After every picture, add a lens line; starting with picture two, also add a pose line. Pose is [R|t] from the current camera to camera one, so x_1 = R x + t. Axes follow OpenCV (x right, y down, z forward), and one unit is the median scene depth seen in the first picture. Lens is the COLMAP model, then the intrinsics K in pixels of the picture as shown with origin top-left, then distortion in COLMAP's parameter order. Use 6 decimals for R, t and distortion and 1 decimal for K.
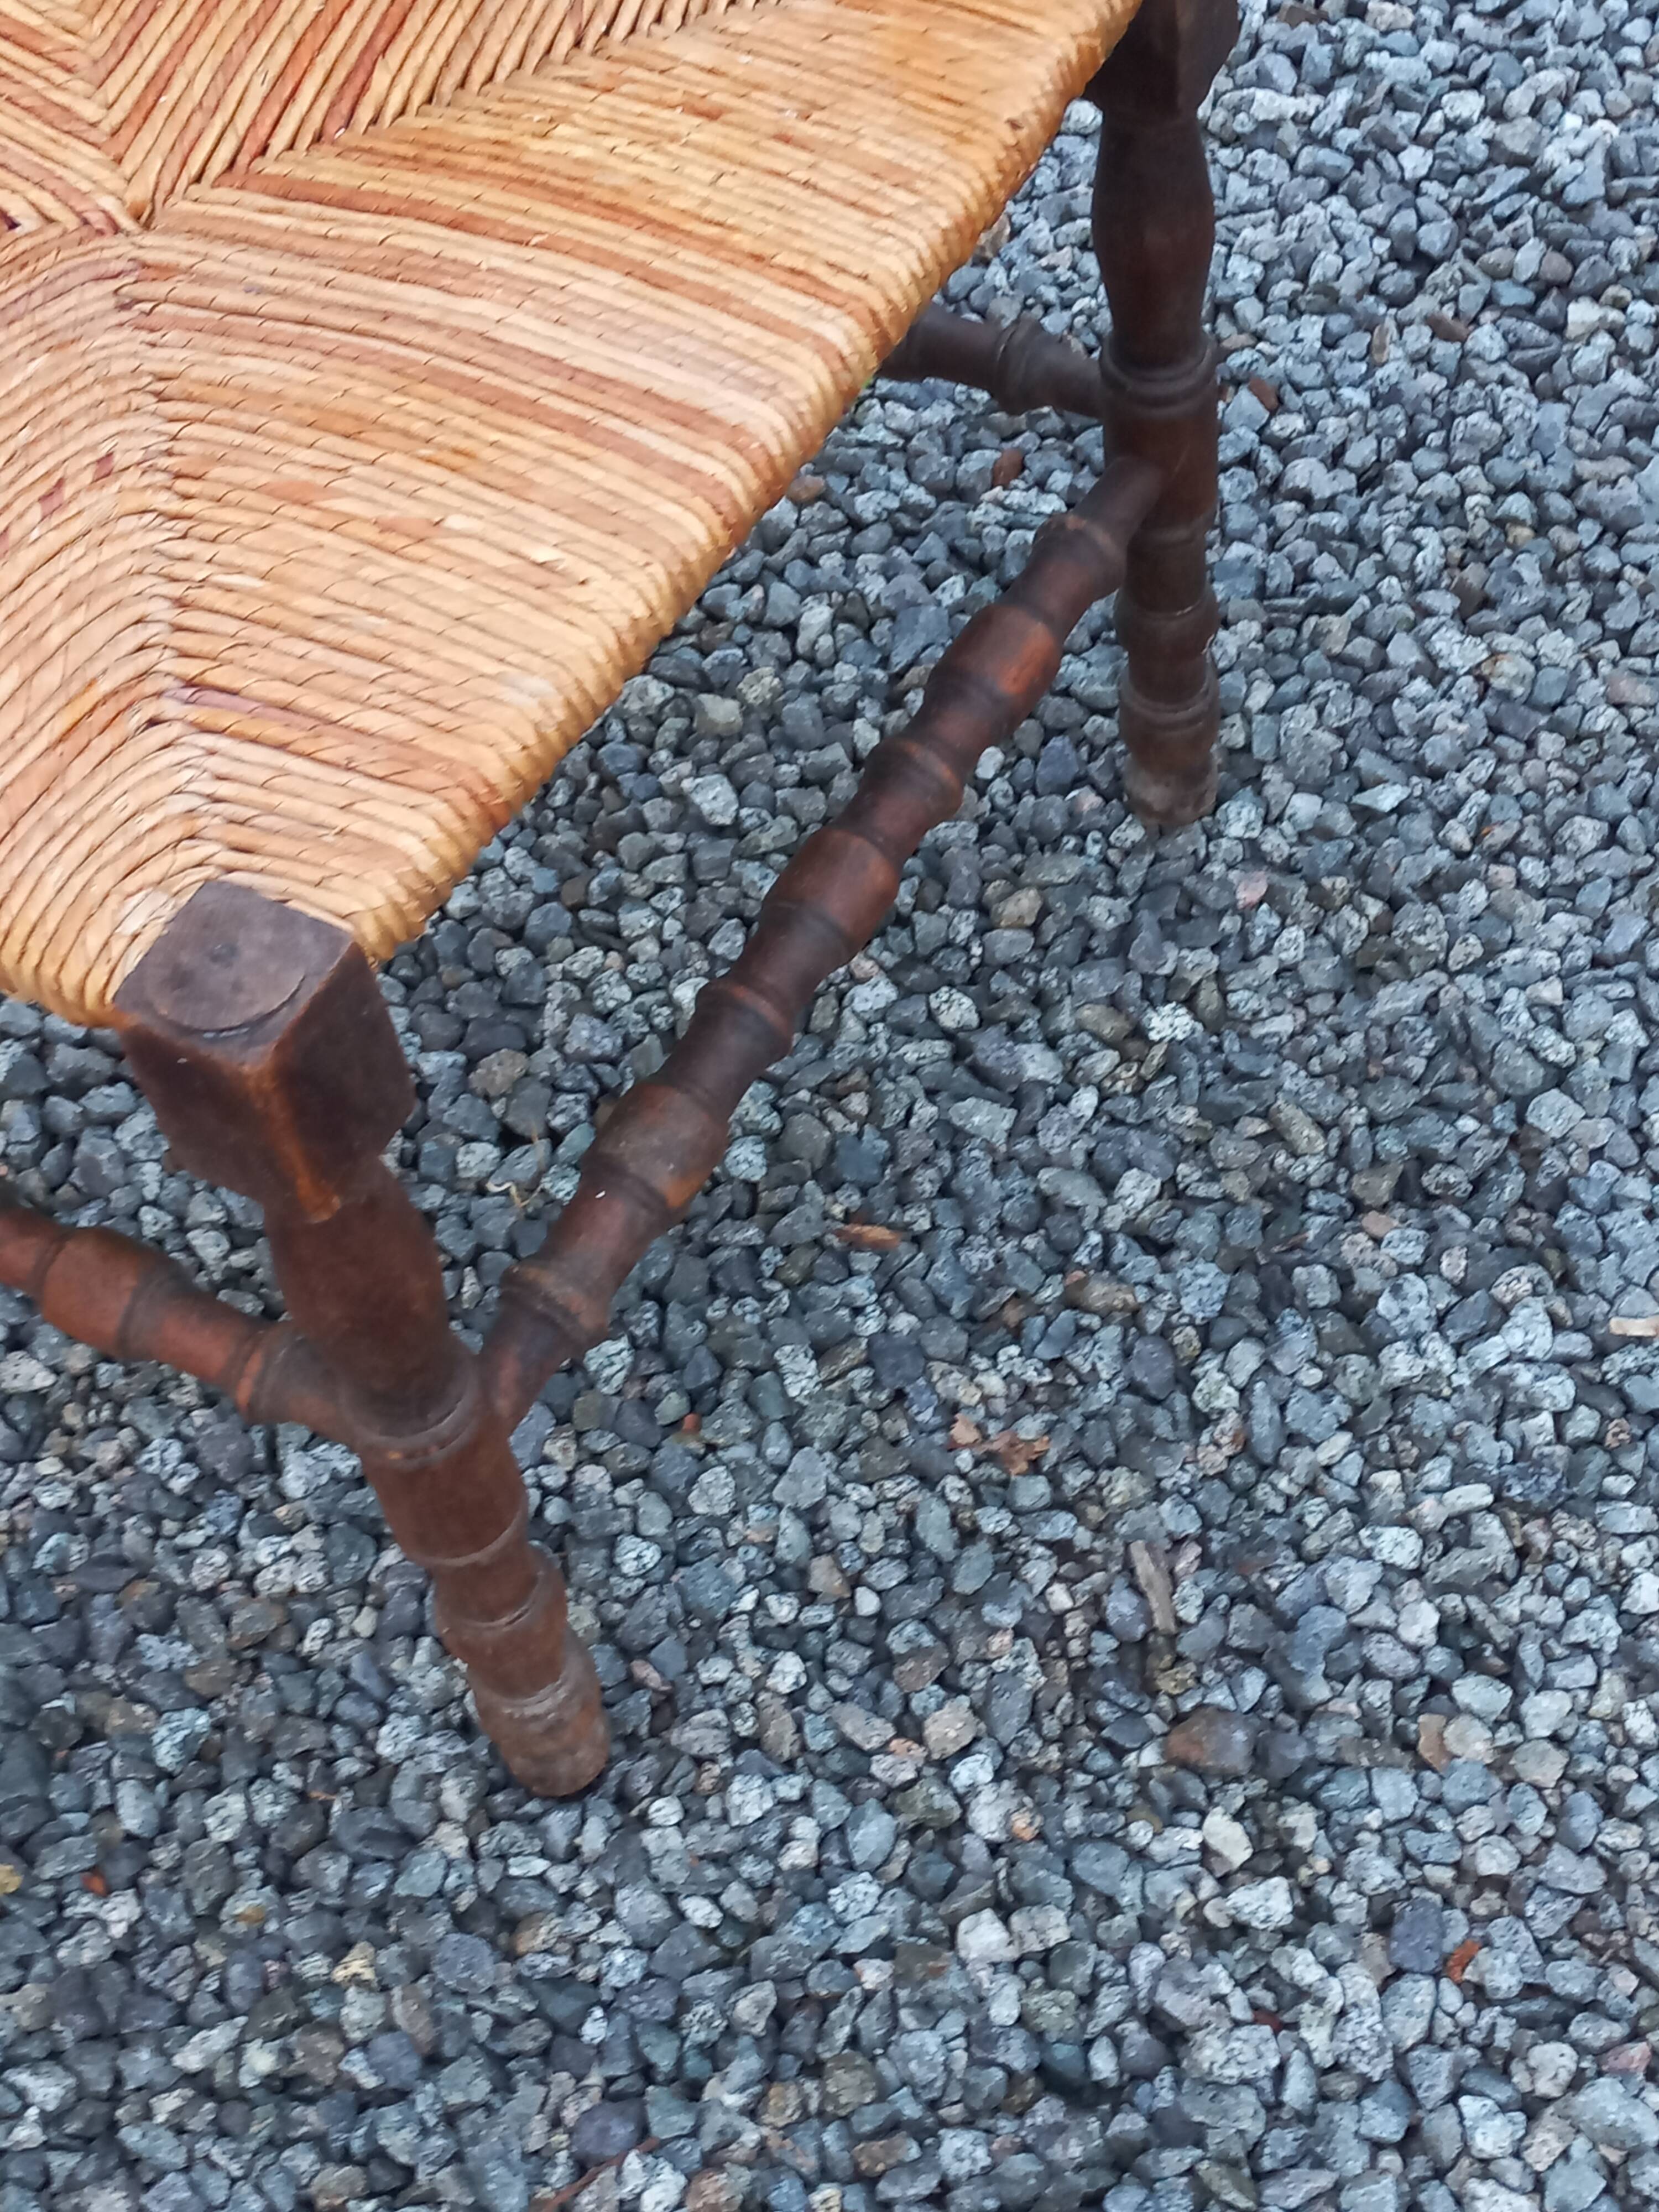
lens RADIAL K [[3218.1, 0, 837.4], [0, 3218.1, 1095.8], [0, 0, 1]] dist [0.120622, -0.147773]
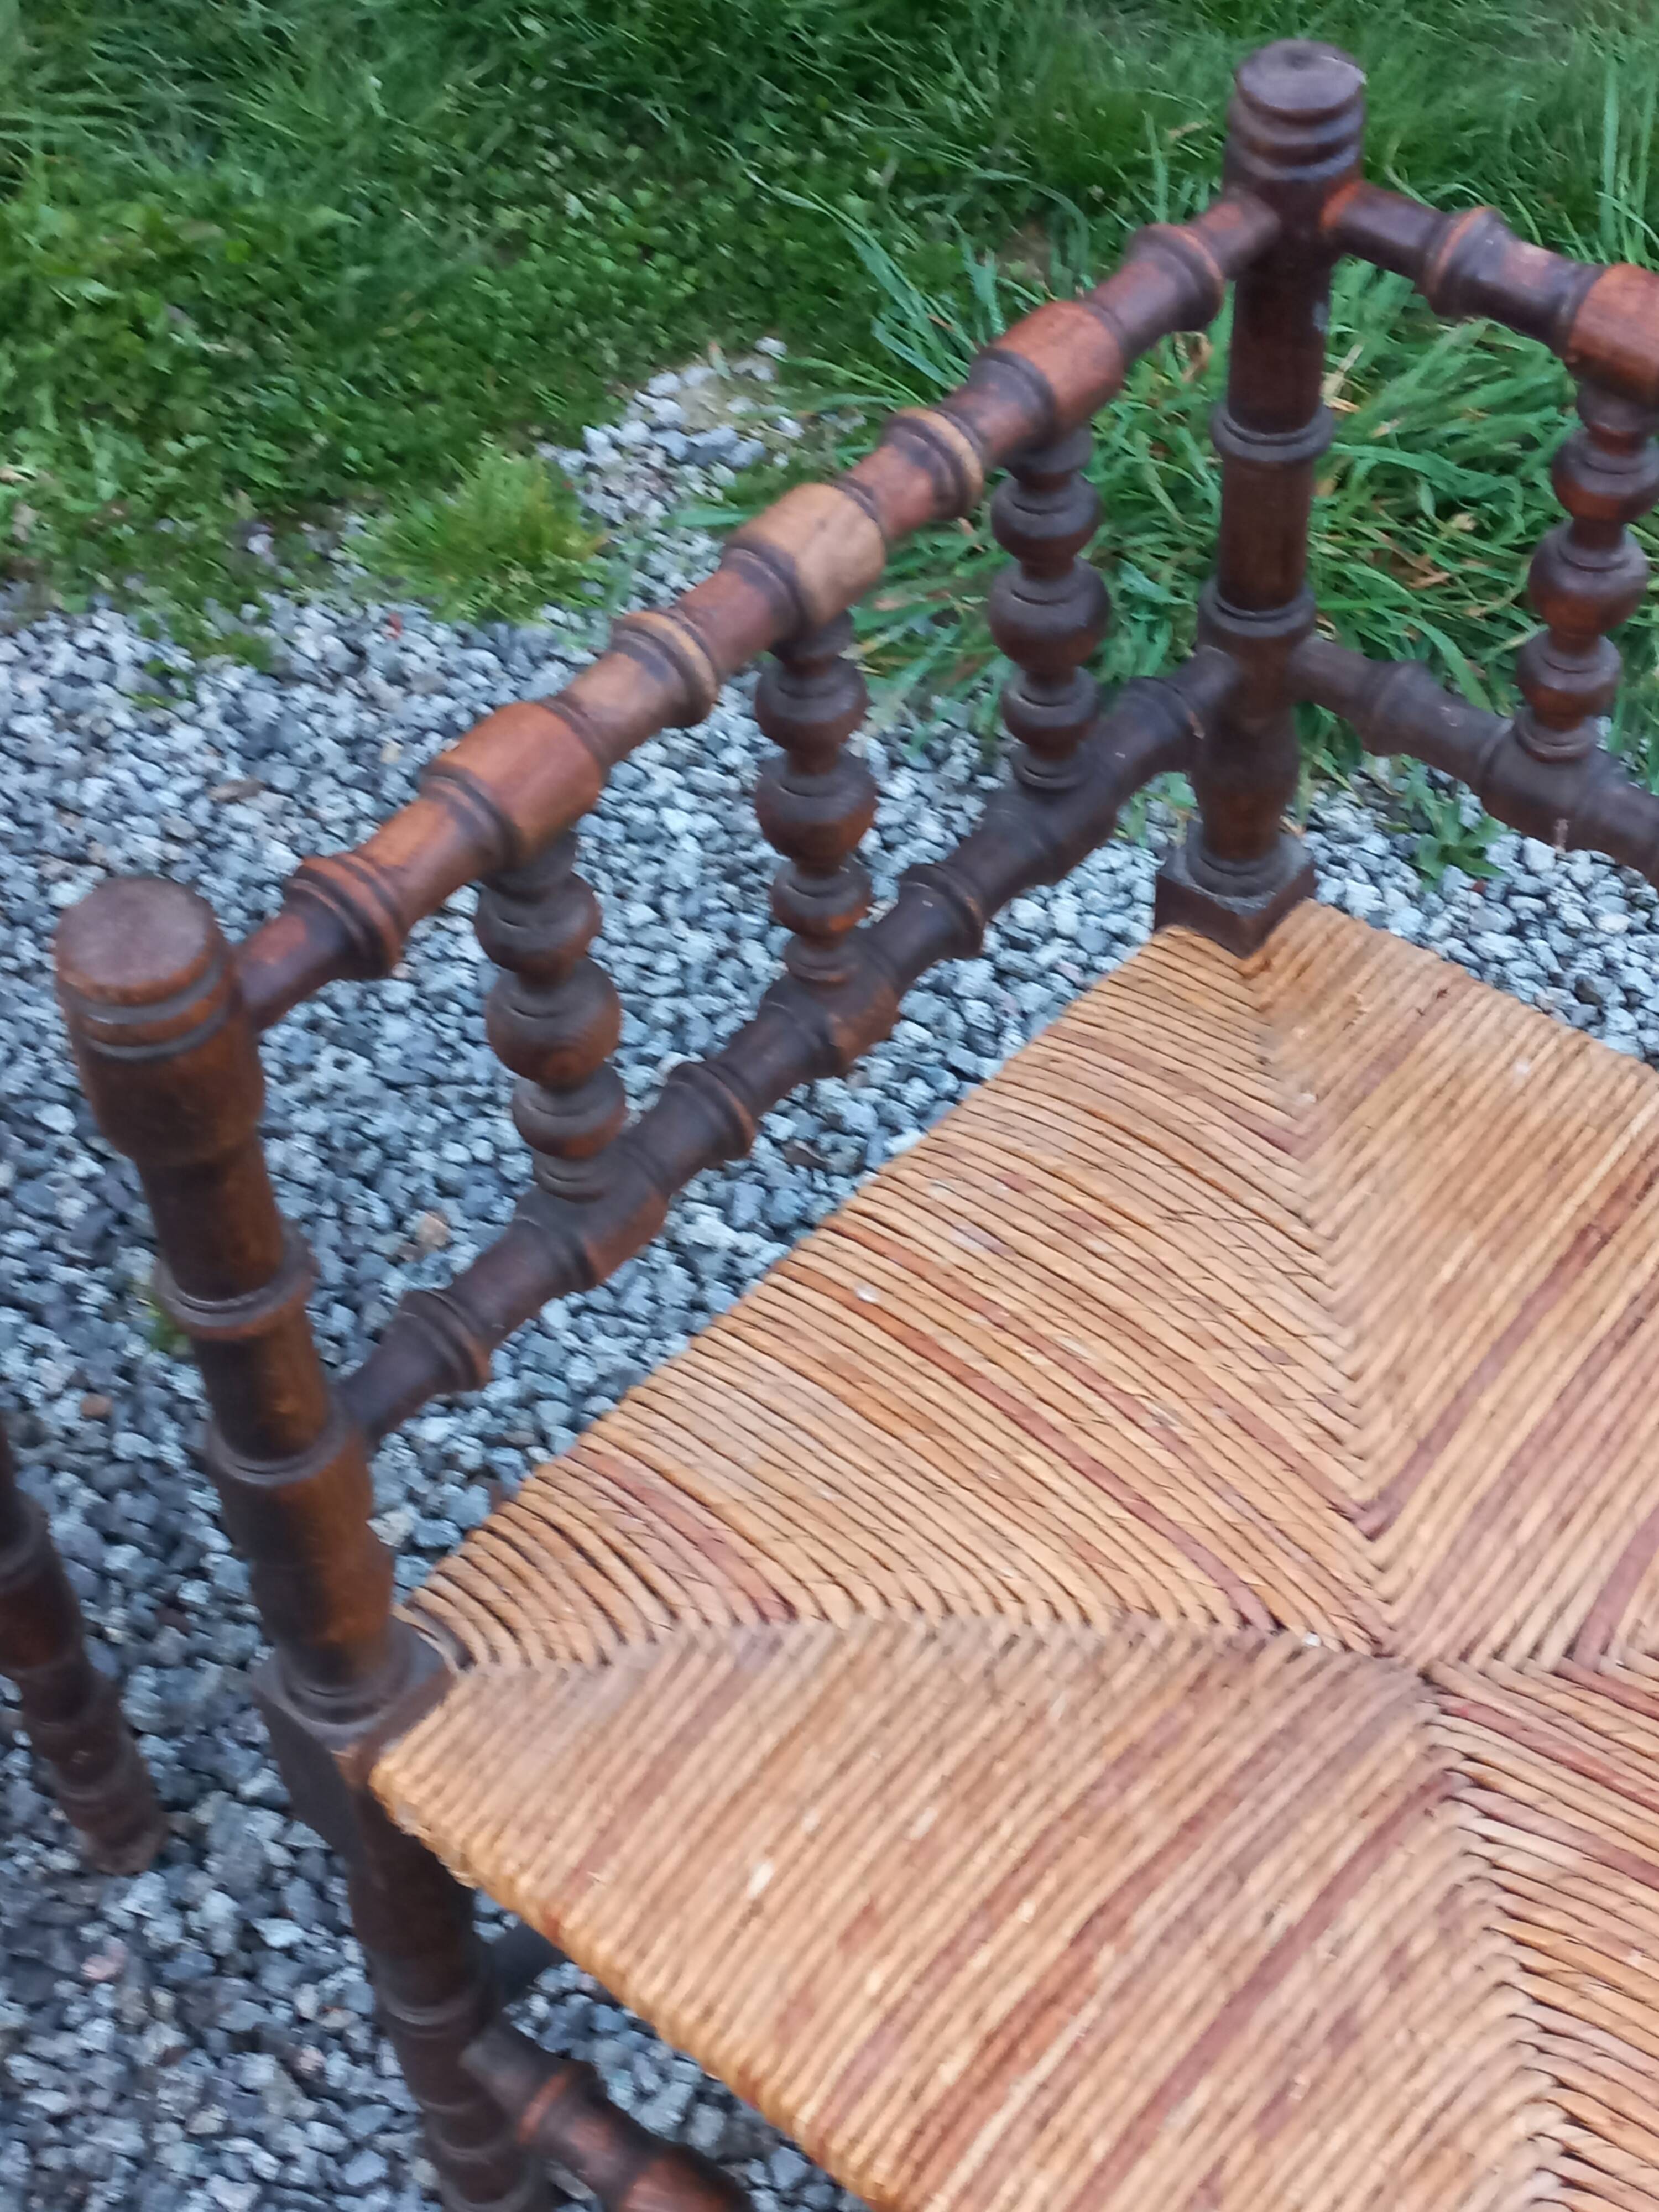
lens RADIAL K [[3205.9, 0, 793.4], [0, 3205.9, 1093.6], [0, 0, 1]] dist [0.033891, 0.143620]
pose [[0.890473, 0.389110, -0.235903, 0.495515], [-0.411149, 0.910155, -0.050728, -0.385690], [0.194970, 0.142164, 0.970452, -0.041324]]
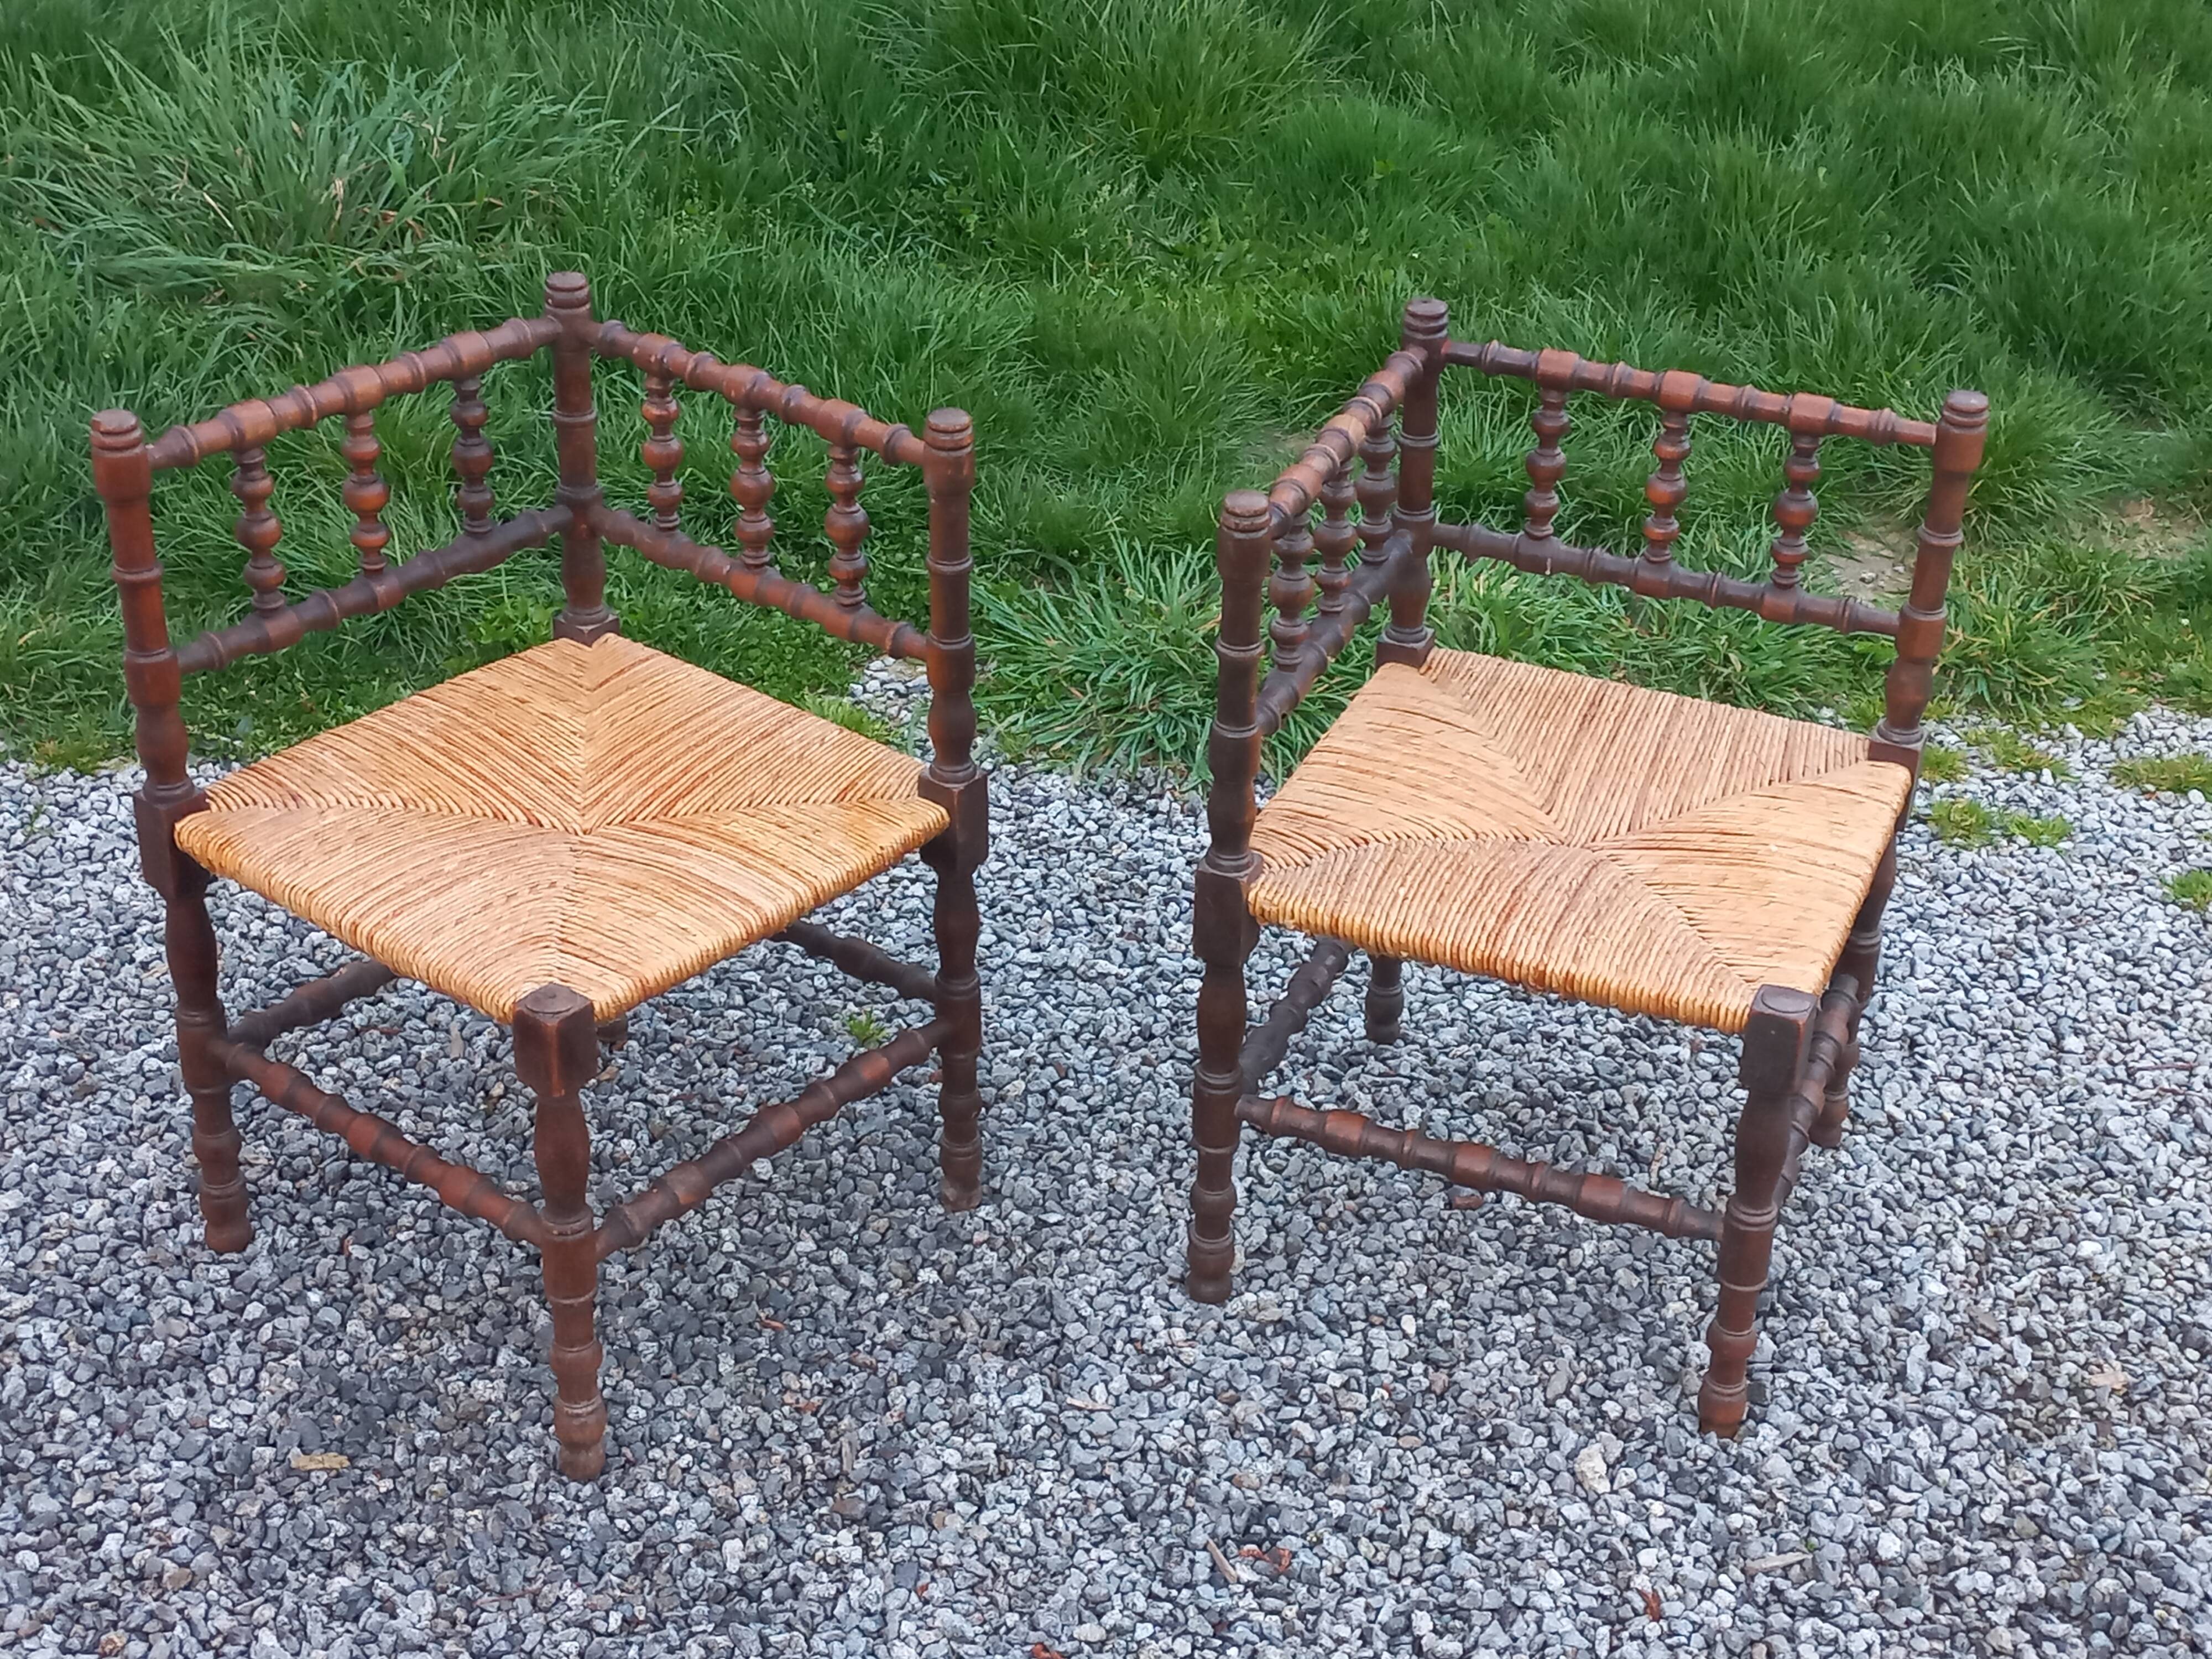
lens RADIAL K [[3146.1, 0, 1082.4], [0, 3146.1, 820.6], [0, 0, 1]] dist [0.102208, -0.095618]
pose [[0.980274, 0.183715, -0.072879, 0.318946], [-0.197201, 0.884524, -0.422763, 0.623356], [-0.013205, 0.428796, 0.903305, -1.164422]]
